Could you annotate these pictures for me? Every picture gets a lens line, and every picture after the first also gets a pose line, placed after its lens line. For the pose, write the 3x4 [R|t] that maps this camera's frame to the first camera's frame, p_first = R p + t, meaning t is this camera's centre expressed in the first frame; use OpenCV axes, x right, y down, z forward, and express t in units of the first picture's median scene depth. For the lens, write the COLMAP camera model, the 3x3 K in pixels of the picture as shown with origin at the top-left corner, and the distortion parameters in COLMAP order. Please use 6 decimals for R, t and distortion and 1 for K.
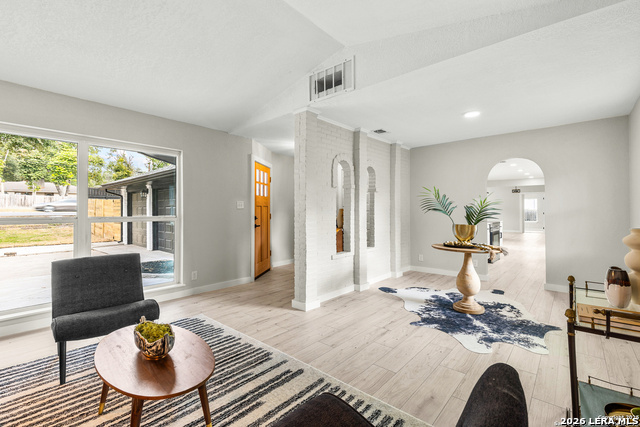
lens RADIAL K [[291.6, 0, 320.9], [0, 291.6, 211.5], [0, 0, 1]] dist [-0.003828, -0.000014]
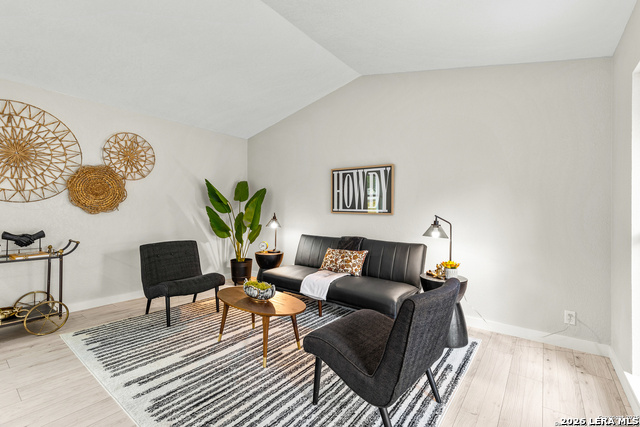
lens RADIAL K [[291.6, 0, 319.2], [0, 291.6, 211.5], [0, 0, 1]] dist [-0.003828, -0.000014]
pose [[-0.998255, -0.002739, -0.058994, -0.619565], [-0.002756, 0.999996, 0.000192, 0.011543], [0.058993, 0.000354, -0.998258, 1.975634]]
